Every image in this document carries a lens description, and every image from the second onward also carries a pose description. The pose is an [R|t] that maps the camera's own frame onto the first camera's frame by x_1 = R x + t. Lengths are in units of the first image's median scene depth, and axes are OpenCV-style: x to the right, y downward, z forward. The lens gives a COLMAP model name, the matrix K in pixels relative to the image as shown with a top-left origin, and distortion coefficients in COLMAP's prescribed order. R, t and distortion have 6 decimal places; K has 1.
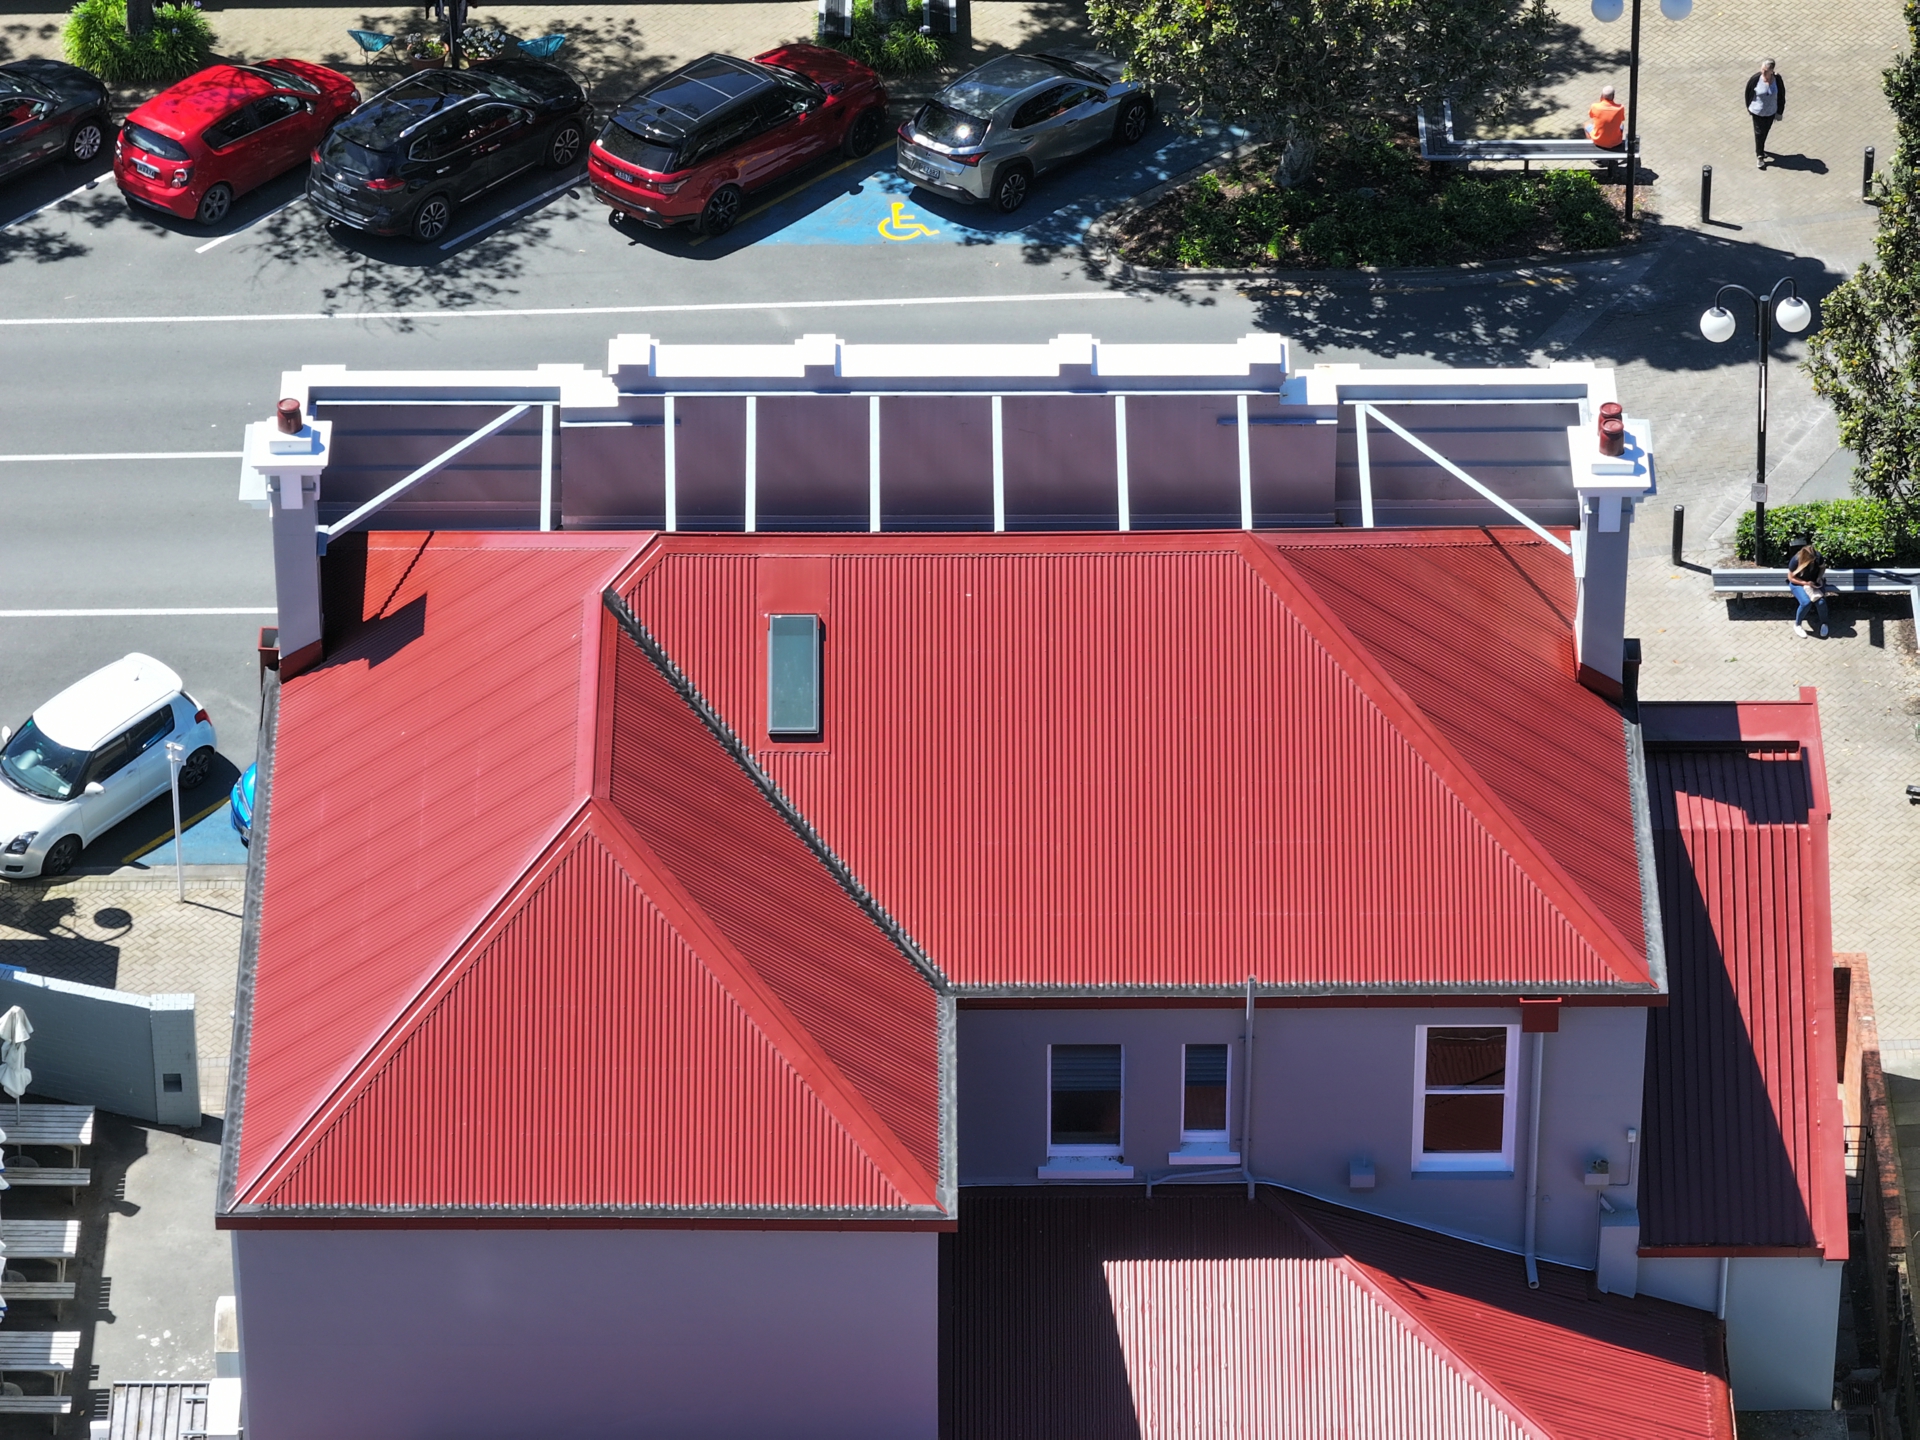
lens RADIAL K [[9164.6, 0, 961.8], [0, 9164.6, 719.9], [0, 0, 1]] dist [-0.221808, 0.000000]
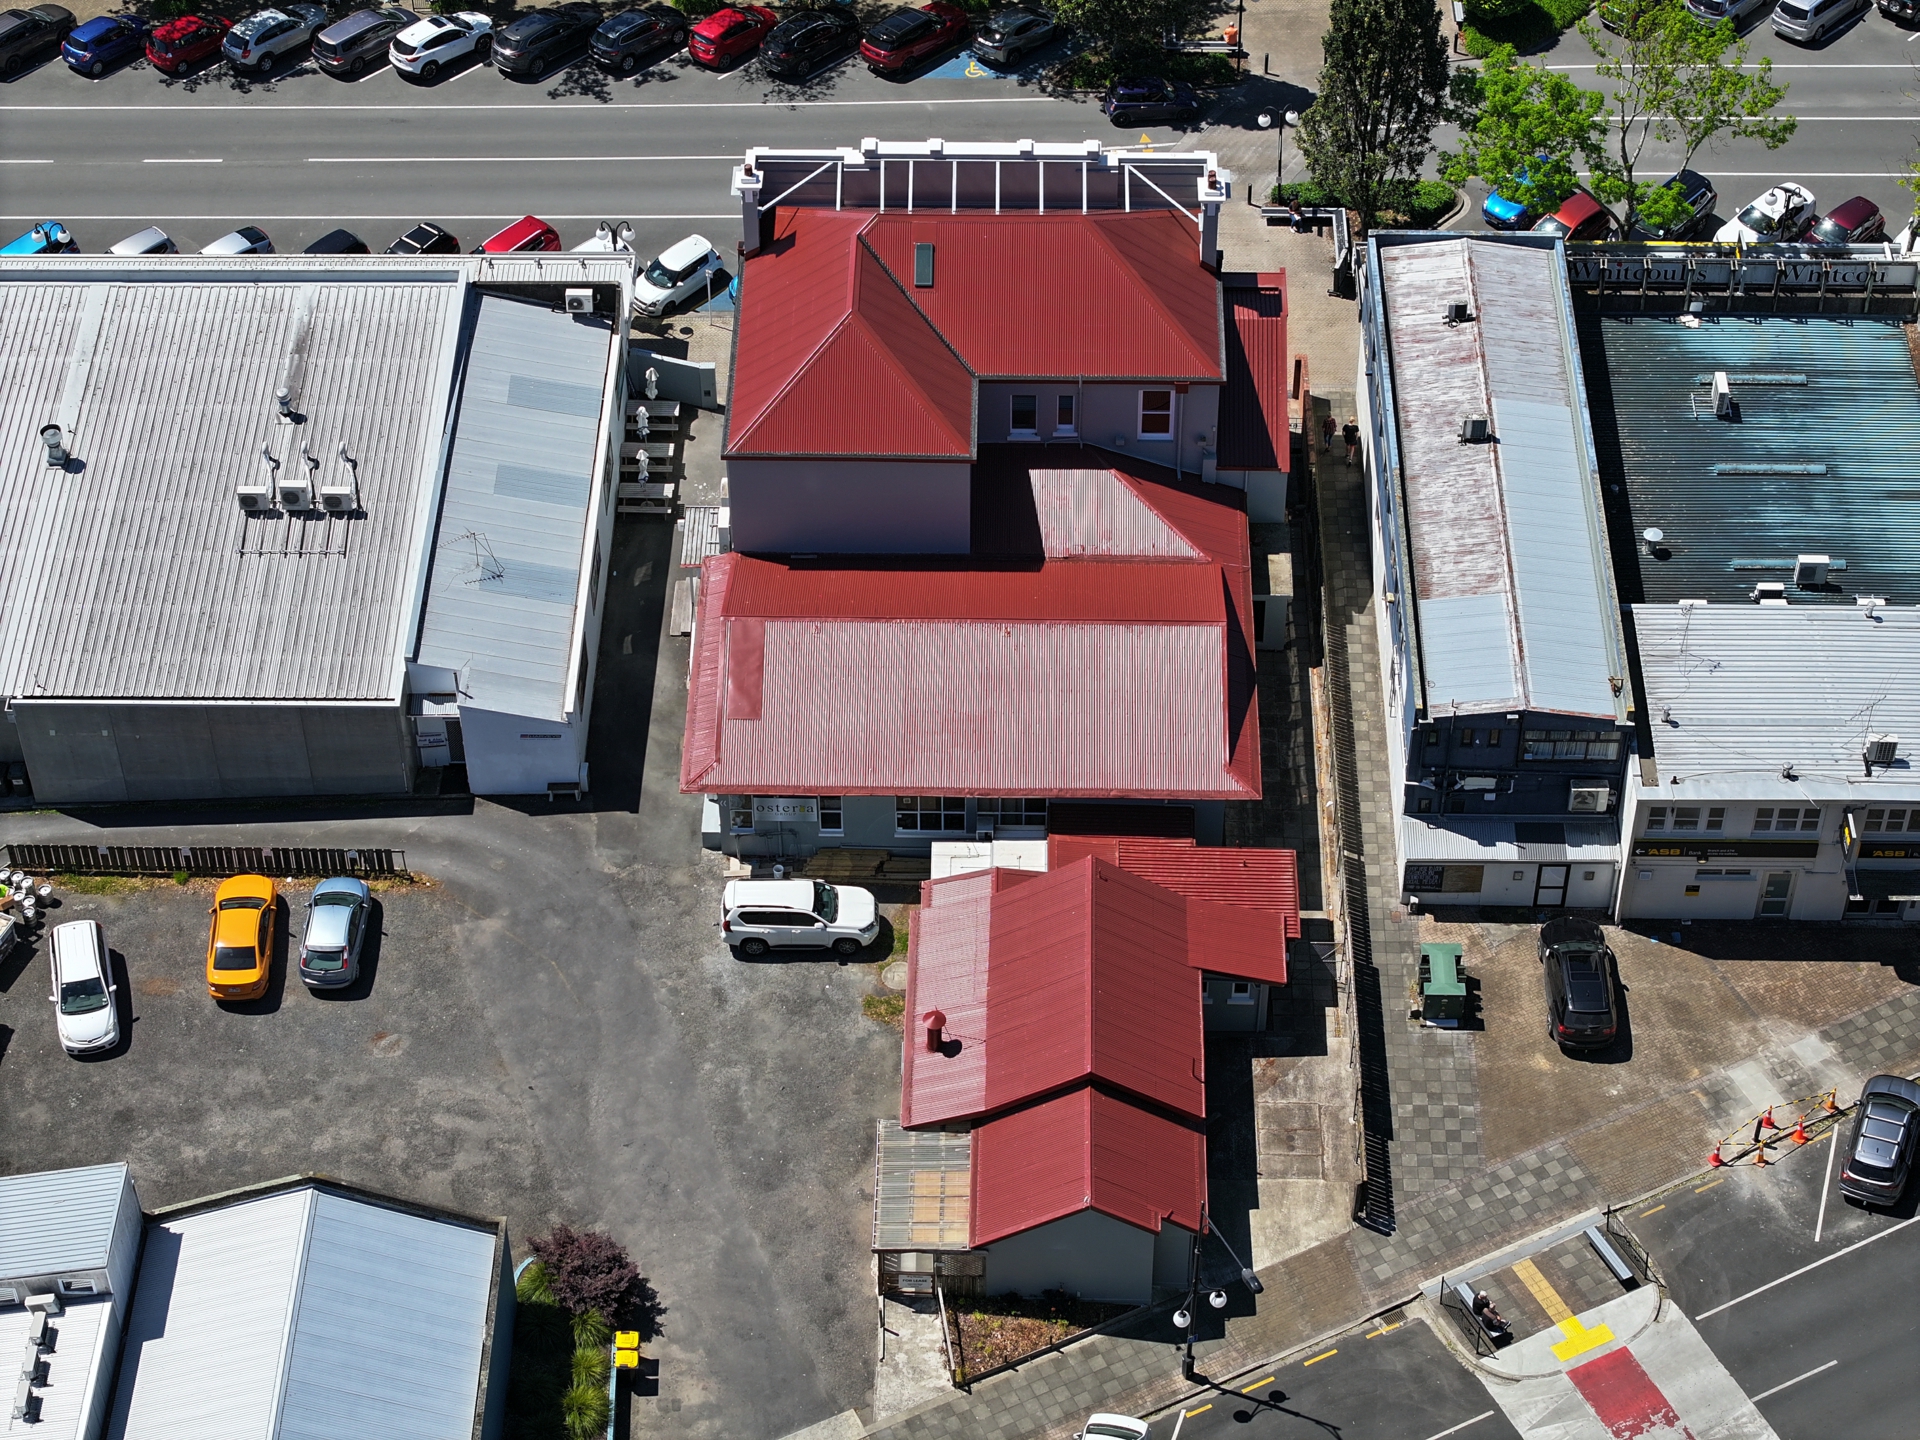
lens RADIAL K [[3945.0, 0, 957.2], [0, 3945.0, 720.5], [0, 0, 1]] dist [-0.247319, 0.000000]
pose [[0.999619, 0.013481, -0.024080, 0.022086], [-0.009394, 0.986679, 0.162410, -0.059824], [0.025948, -0.162122, 0.986430, -0.219370]]
